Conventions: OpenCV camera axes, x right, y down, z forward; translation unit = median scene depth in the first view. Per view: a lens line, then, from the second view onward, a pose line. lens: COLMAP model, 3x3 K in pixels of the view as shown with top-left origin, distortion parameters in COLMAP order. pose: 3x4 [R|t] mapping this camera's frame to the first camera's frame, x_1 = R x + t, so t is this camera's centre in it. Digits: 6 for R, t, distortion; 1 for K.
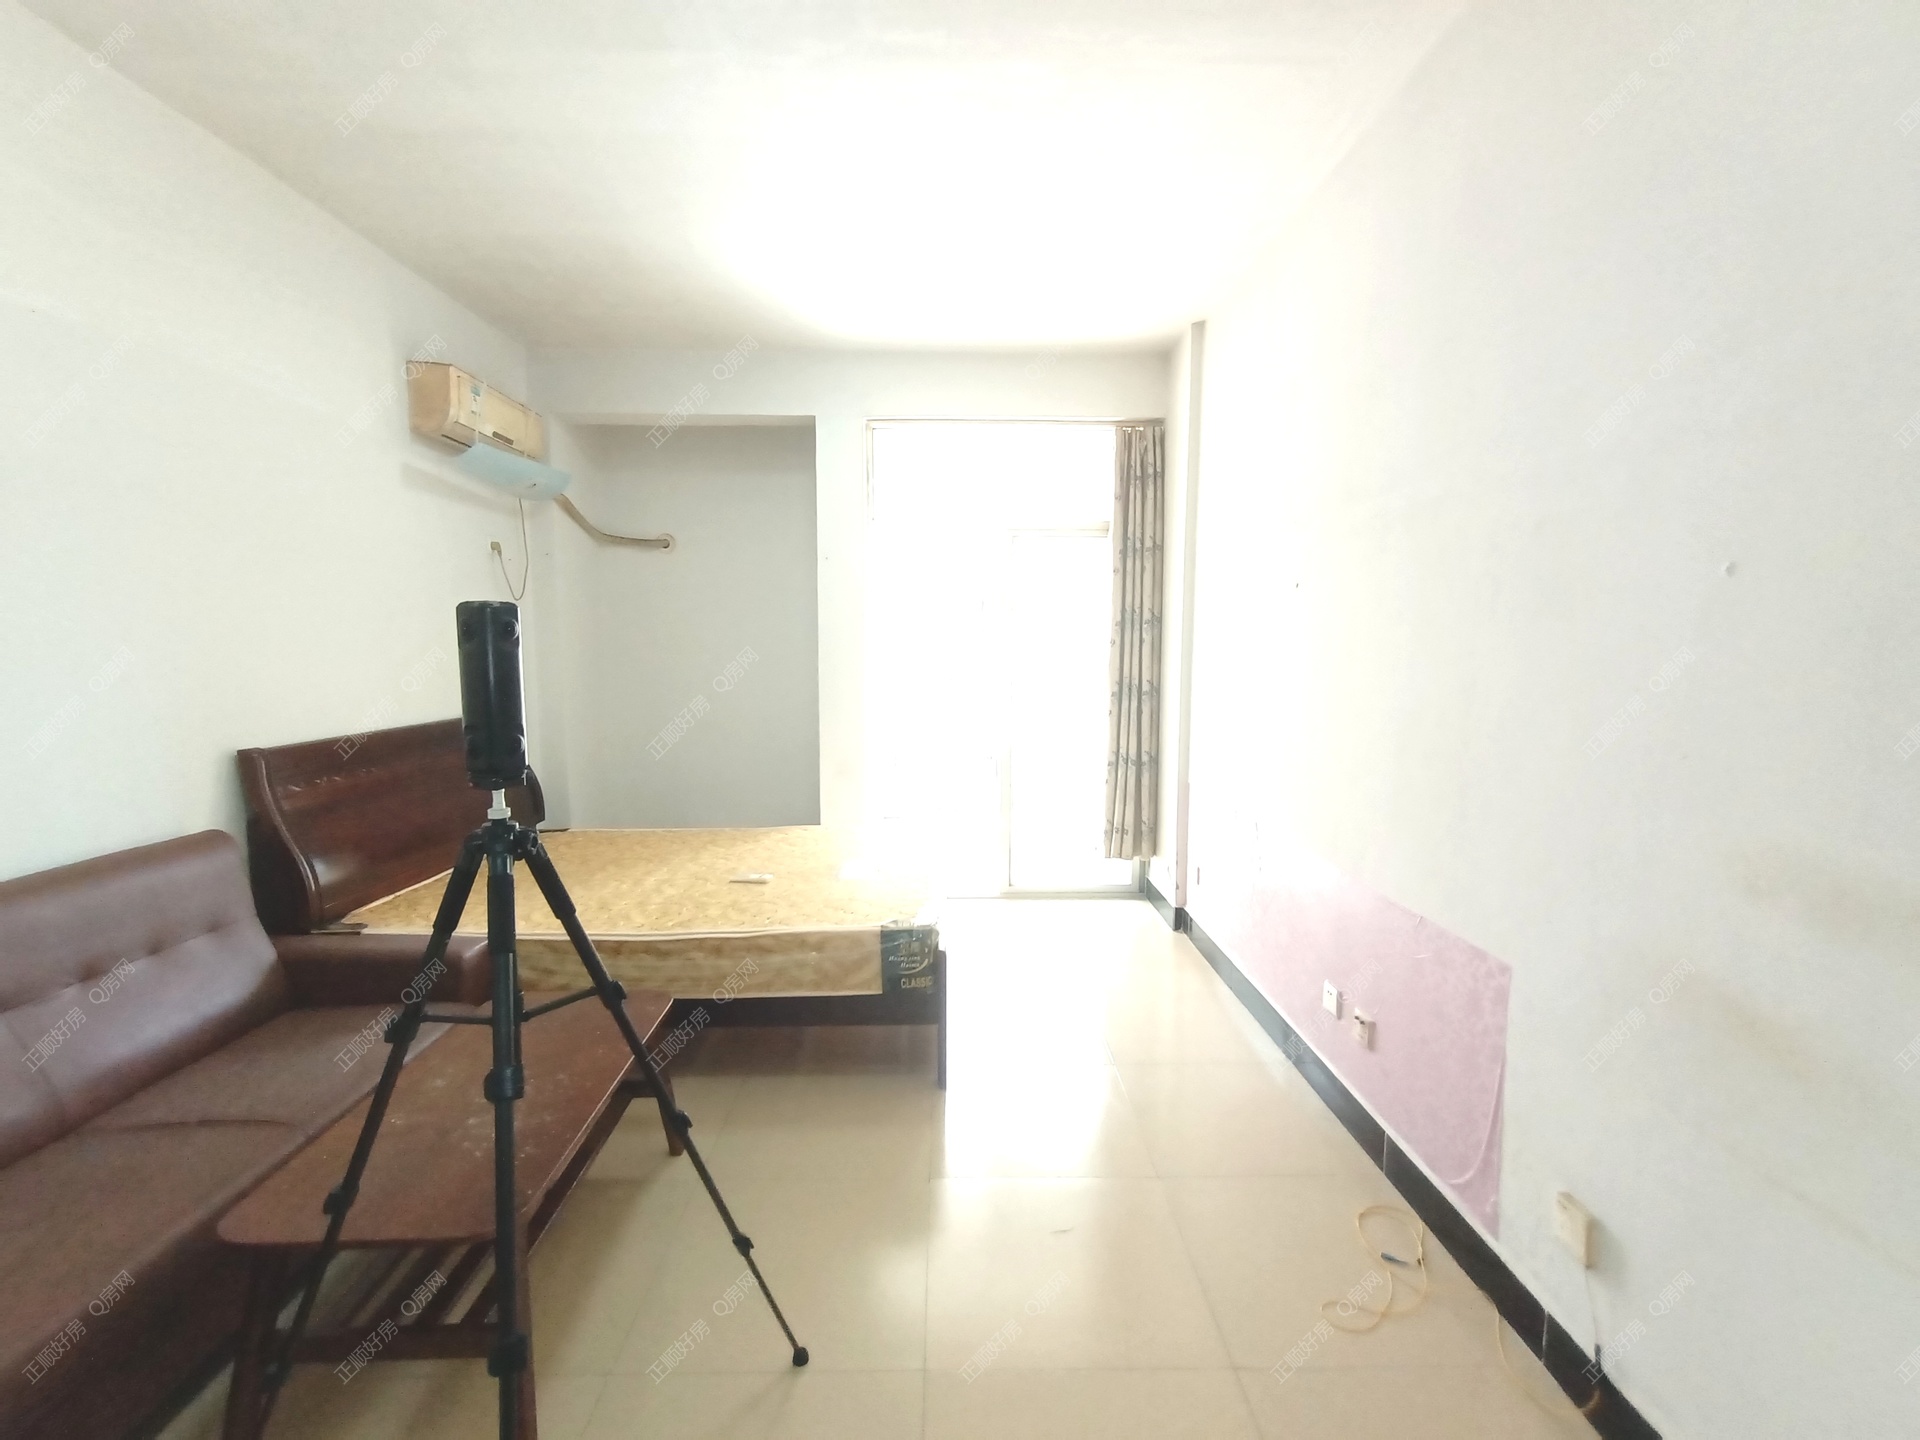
lens RADIAL K [[866.0, 0, 967.3], [0, 866.0, 724.2], [0, 0, 1]] dist [0.004809, -0.003704]
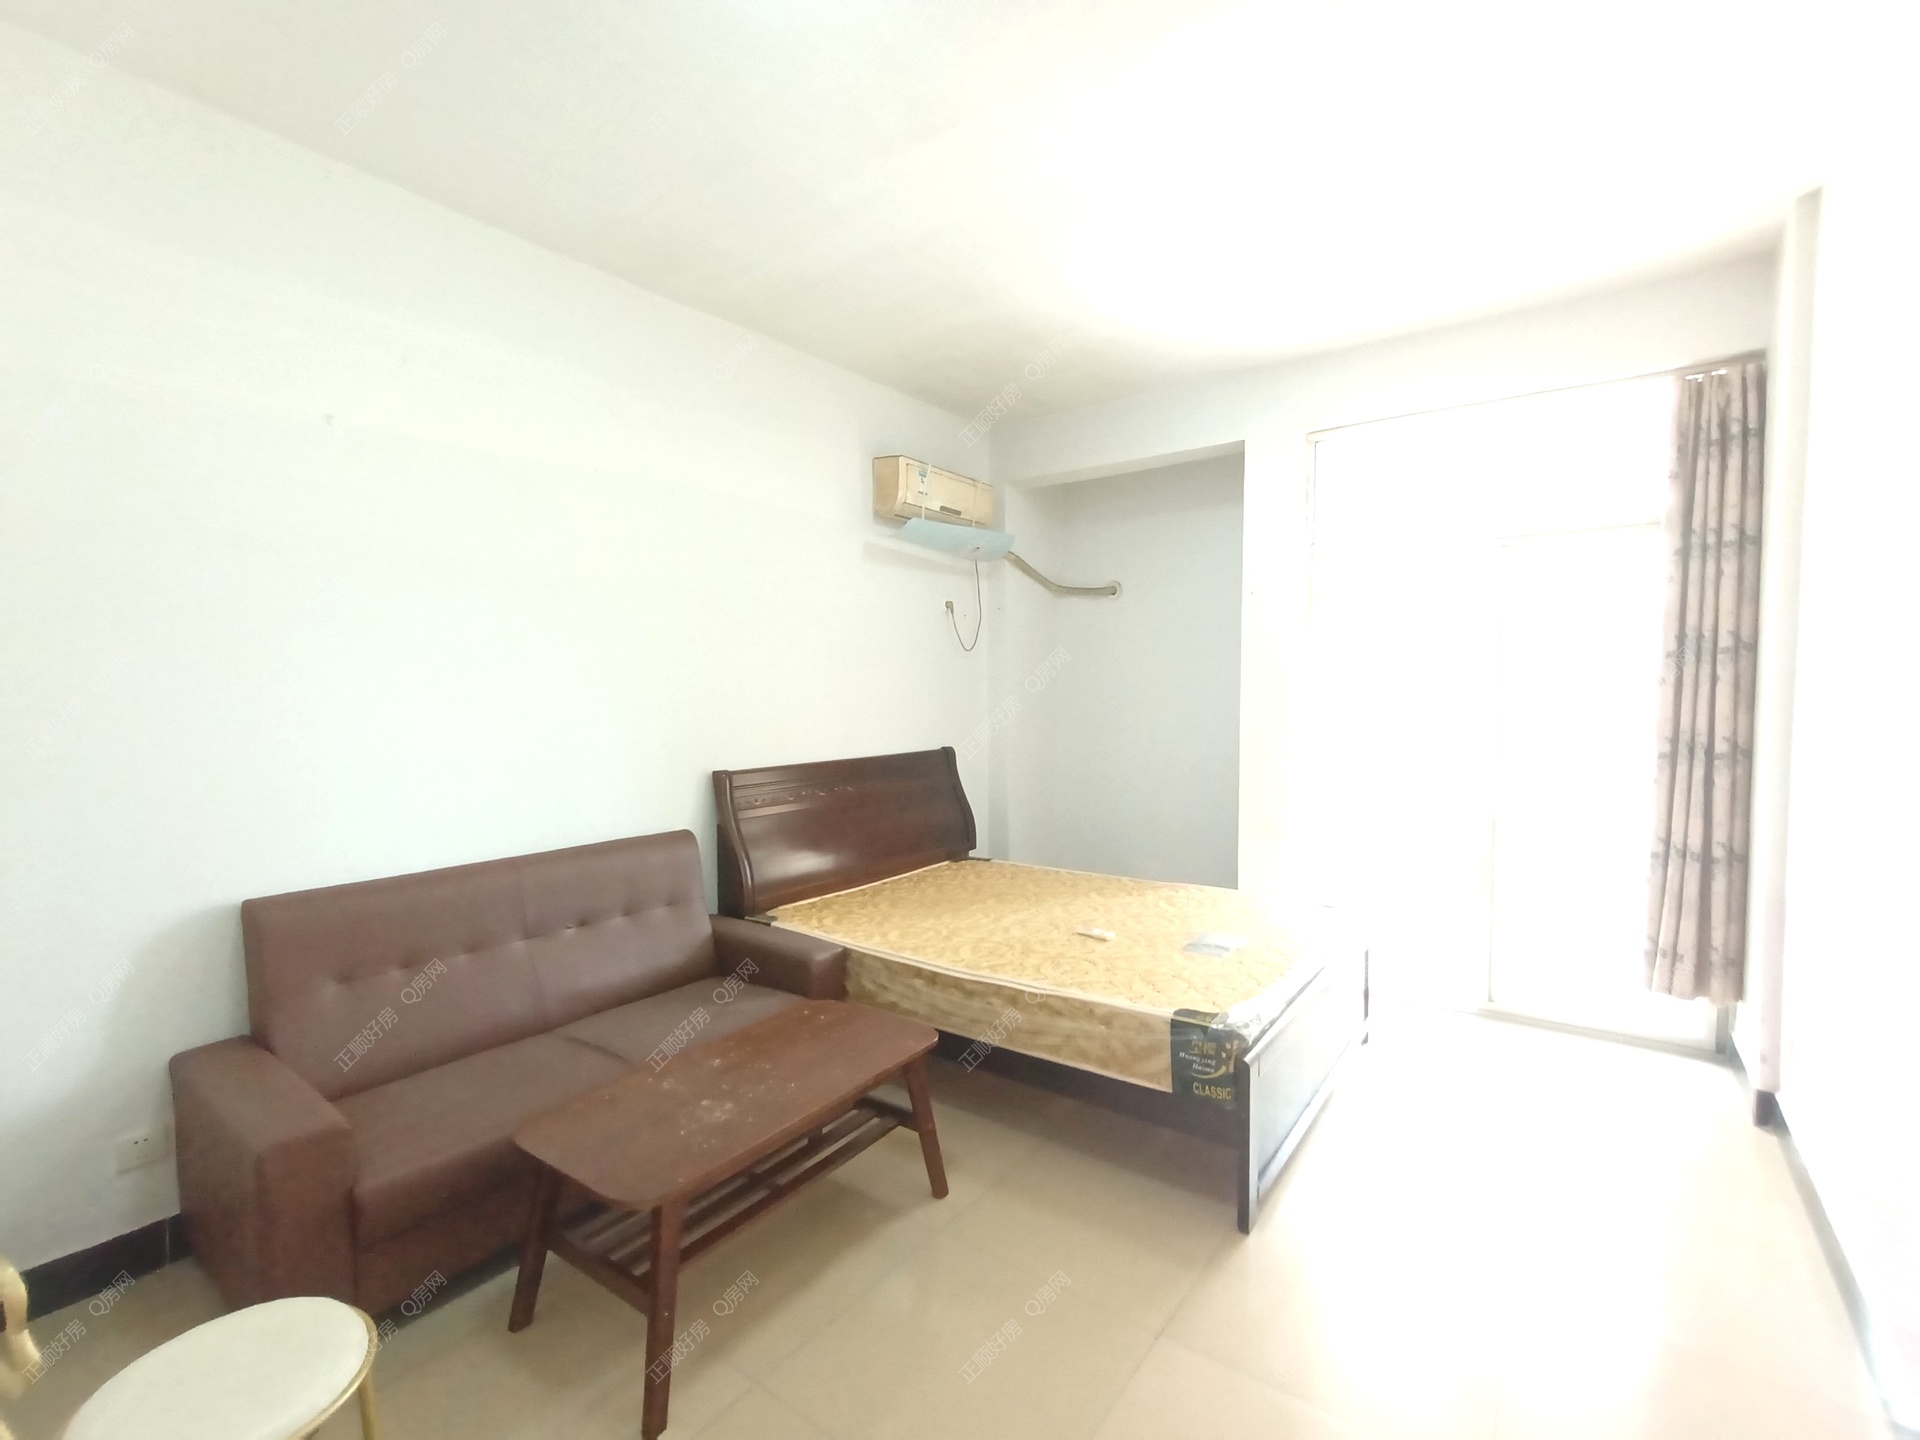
lens RADIAL K [[866.0, 0, 957.0], [0, 866.0, 724.1], [0, 0, 1]] dist [0.004809, -0.003704]
pose [[0.788439, 0.018047, -0.614848, 0.161756], [-0.049059, 0.998230, -0.033610, -0.009384], [0.613153, 0.056663, 0.787929, 0.108833]]
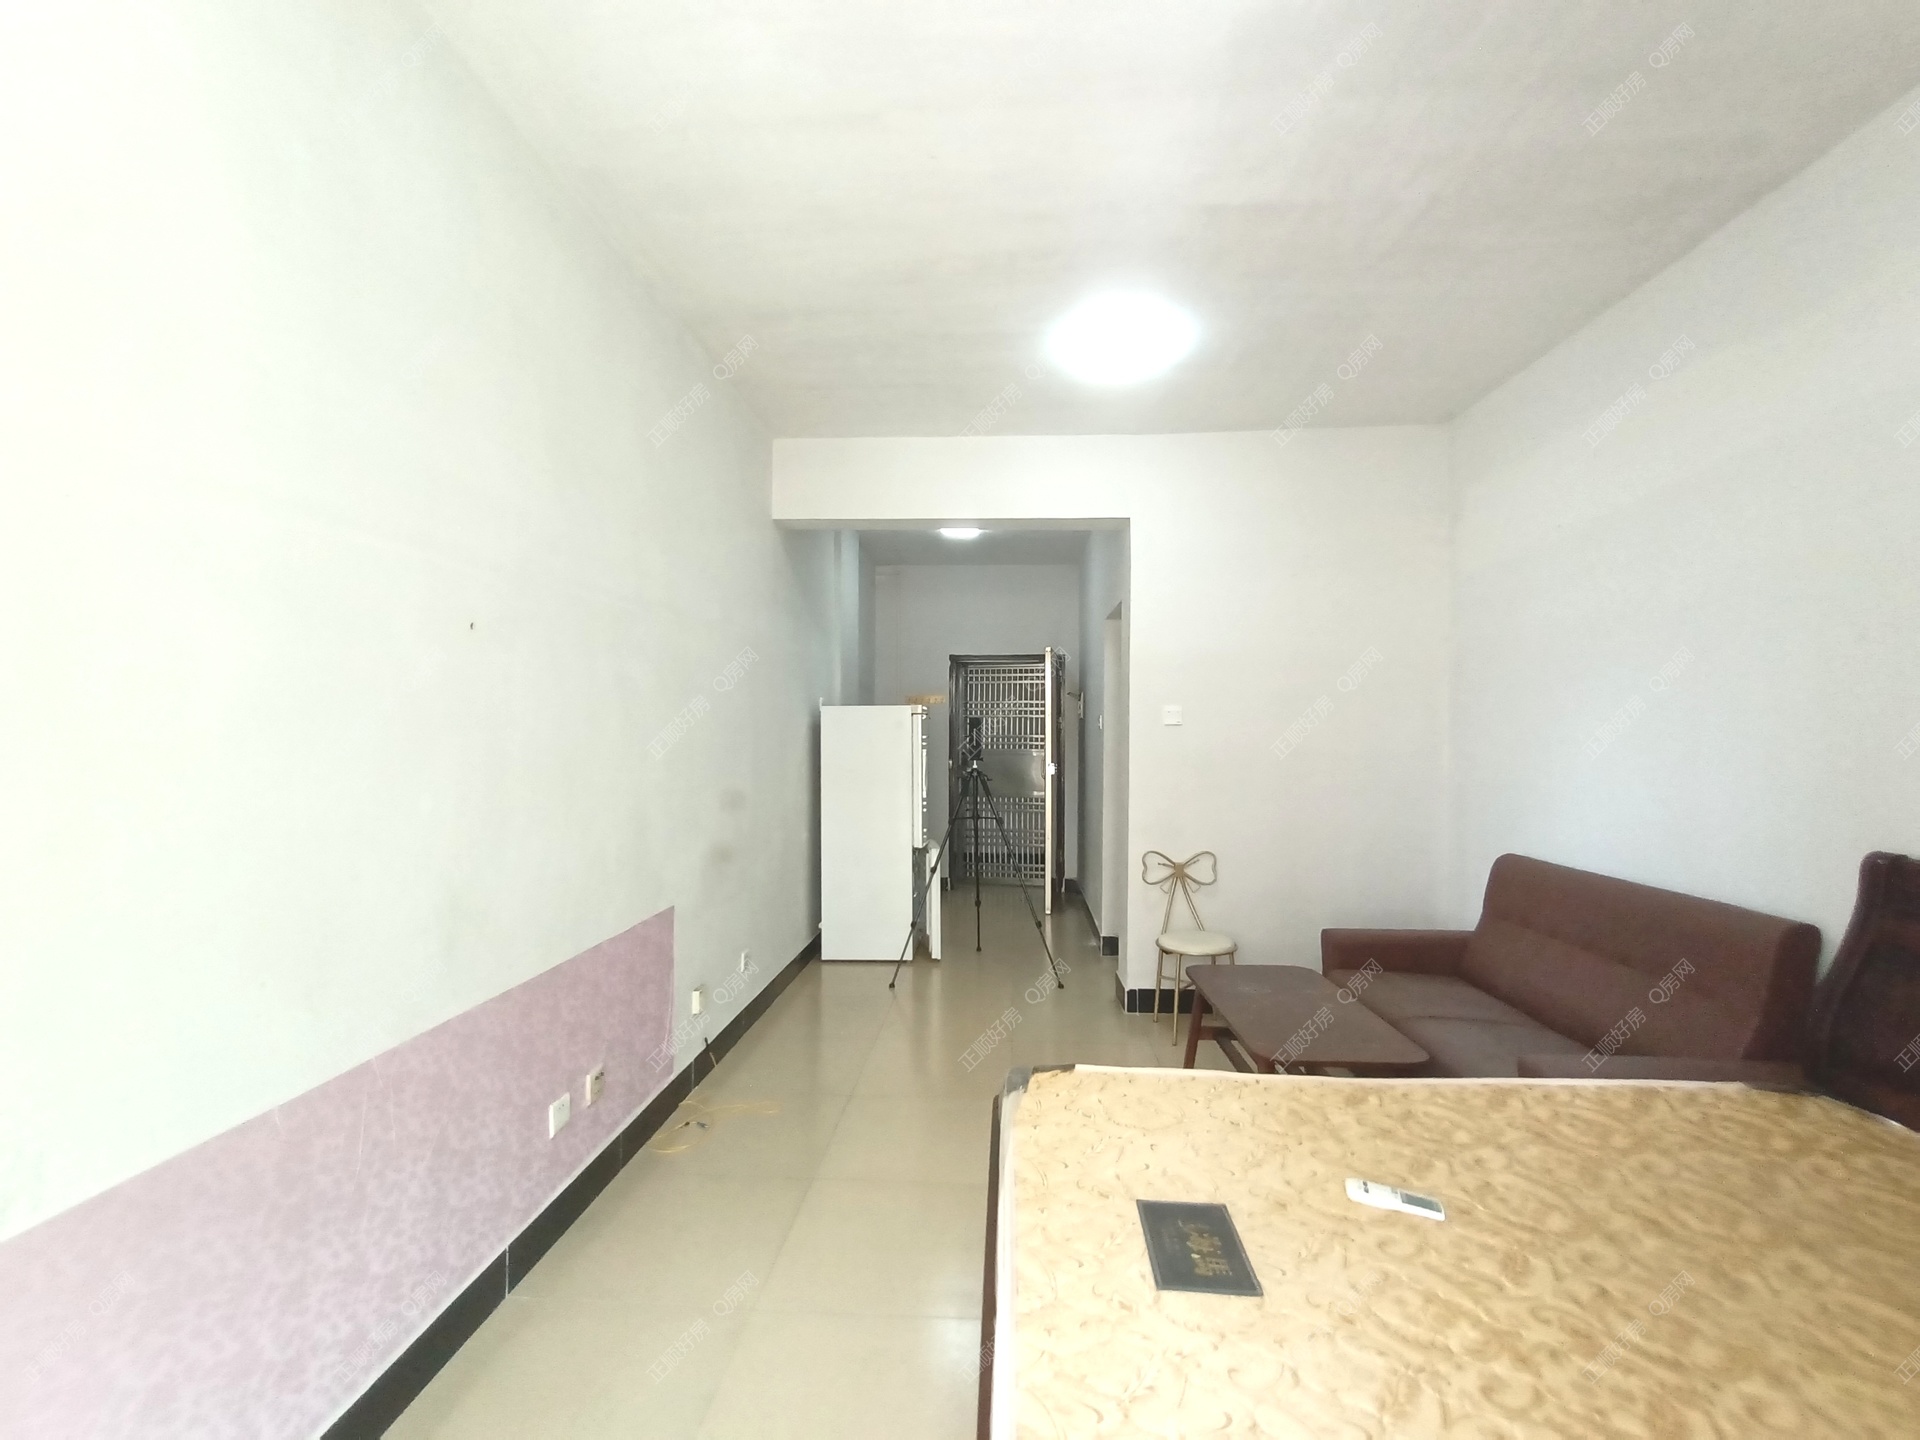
lens RADIAL K [[866.0, 0, 955.0], [0, 866.0, 722.2], [0, 0, 1]] dist [0.004809, -0.003704]
pose [[-0.996864, -0.004718, 0.078995, -0.032634], [0.002929, 0.995337, 0.096410, -0.101586], [-0.079081, 0.096339, -0.992202, 1.121141]]
